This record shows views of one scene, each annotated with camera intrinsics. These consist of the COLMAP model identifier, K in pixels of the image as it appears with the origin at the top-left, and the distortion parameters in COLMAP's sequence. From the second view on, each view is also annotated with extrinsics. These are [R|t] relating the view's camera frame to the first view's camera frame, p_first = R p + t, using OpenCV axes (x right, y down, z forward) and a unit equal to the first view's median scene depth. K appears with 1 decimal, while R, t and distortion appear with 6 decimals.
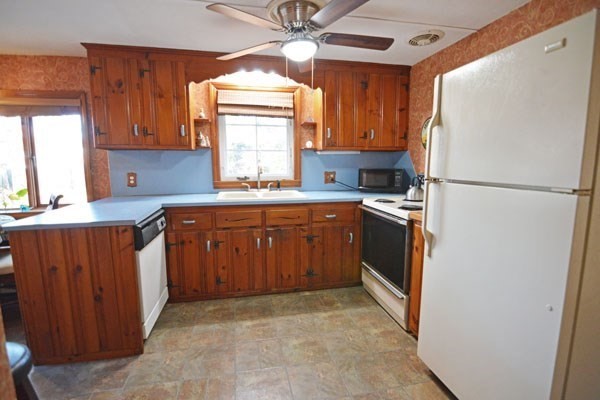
lens RADIAL K [[293.2, 0, 300.0], [0, 293.2, 200.0], [0, 0, 1]] dist [0.000778, -0.015526]
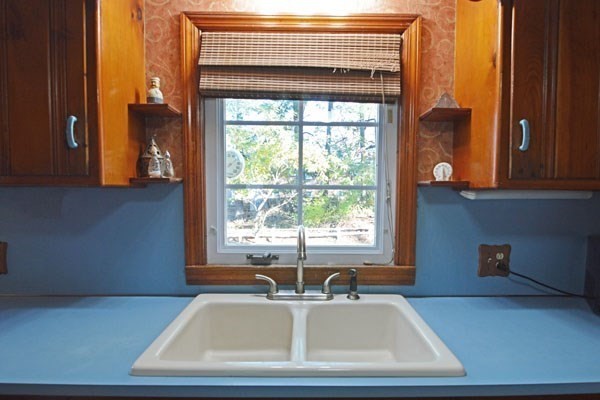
lens RADIAL K [[327.1, 0, 302.0], [0, 327.1, 218.1], [0, 0, 1]] dist [0.000419, -0.022649]
pose [[0.978324, 0.025873, -0.205457, -0.060015], [-0.035778, 0.998362, -0.044644, -0.121905], [0.203965, 0.051027, 0.977647, 0.646450]]
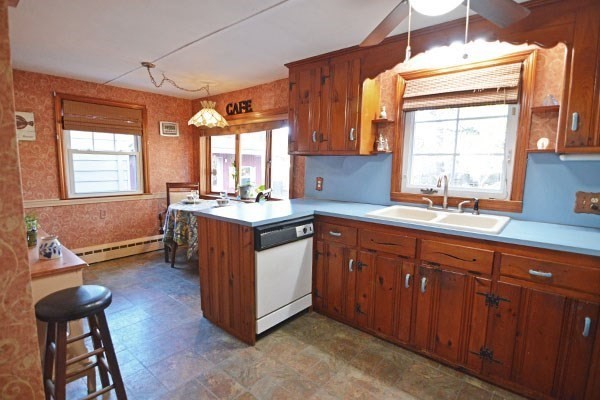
lens RADIAL K [[305.3, 0, 295.6], [0, 305.3, 202.0], [0, 0, 1]] dist [0.000875, -0.016670]
pose [[0.596109, 0.111862, -0.795073, 0.259432], [-0.118429, 0.991666, 0.050729, -0.050482], [0.794121, 0.063919, 0.604389, 0.274126]]
